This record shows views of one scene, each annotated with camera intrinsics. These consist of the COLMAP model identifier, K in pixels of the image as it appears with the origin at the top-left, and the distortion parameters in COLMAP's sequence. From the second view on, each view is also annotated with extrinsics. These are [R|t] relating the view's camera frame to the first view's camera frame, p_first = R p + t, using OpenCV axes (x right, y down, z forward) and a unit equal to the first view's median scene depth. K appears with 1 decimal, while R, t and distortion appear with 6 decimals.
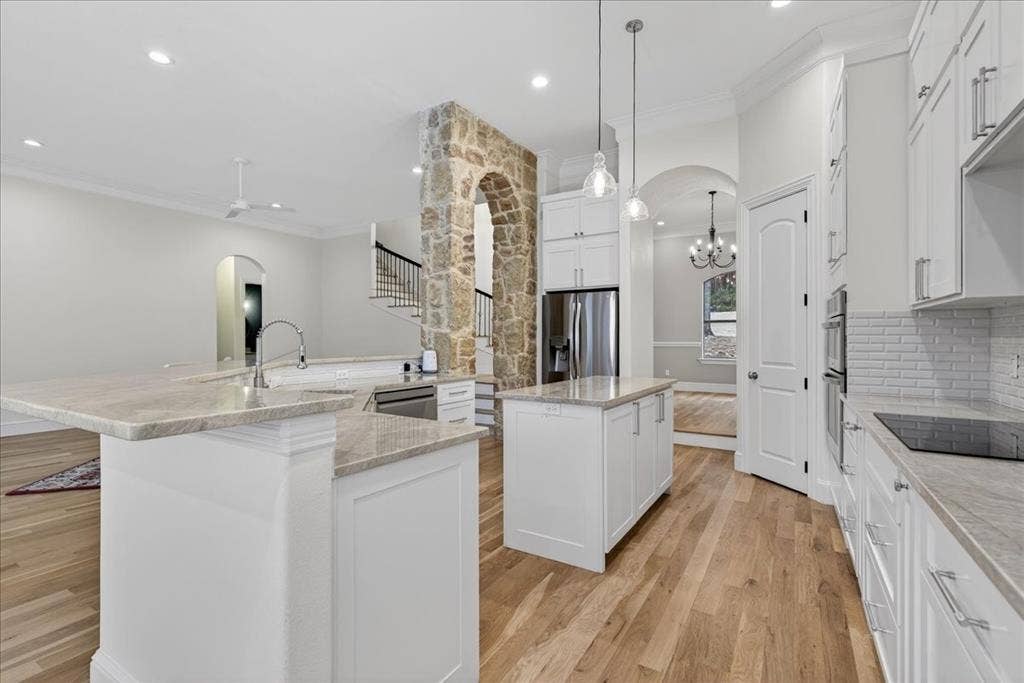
lens RADIAL K [[464.9, 0, 518.9], [0, 464.9, 337.6], [0, 0, 1]] dist [0.001017, 0.000210]
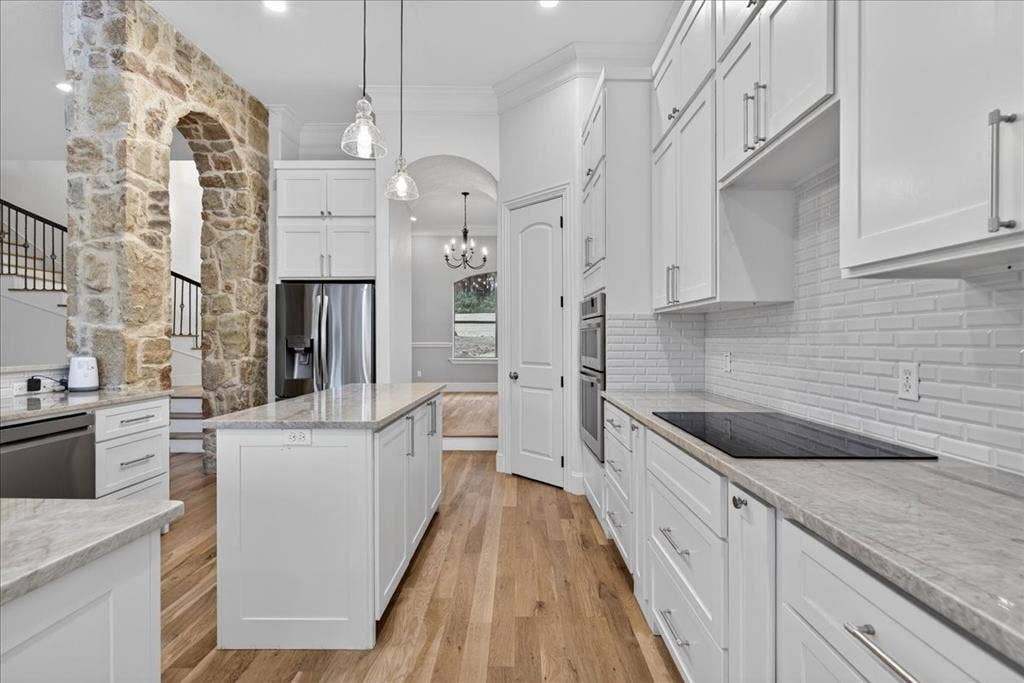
lens RADIAL K [[464.9, 0, 518.9], [0, 464.9, 337.6], [0, 0, 1]] dist [0.001017, 0.000210]
pose [[0.857580, 0.001674, 0.514348, -0.003534], [-0.001583, 0.999999, -0.000616, 0.000244], [-0.514348, -0.000286, 0.857581, 0.123468]]
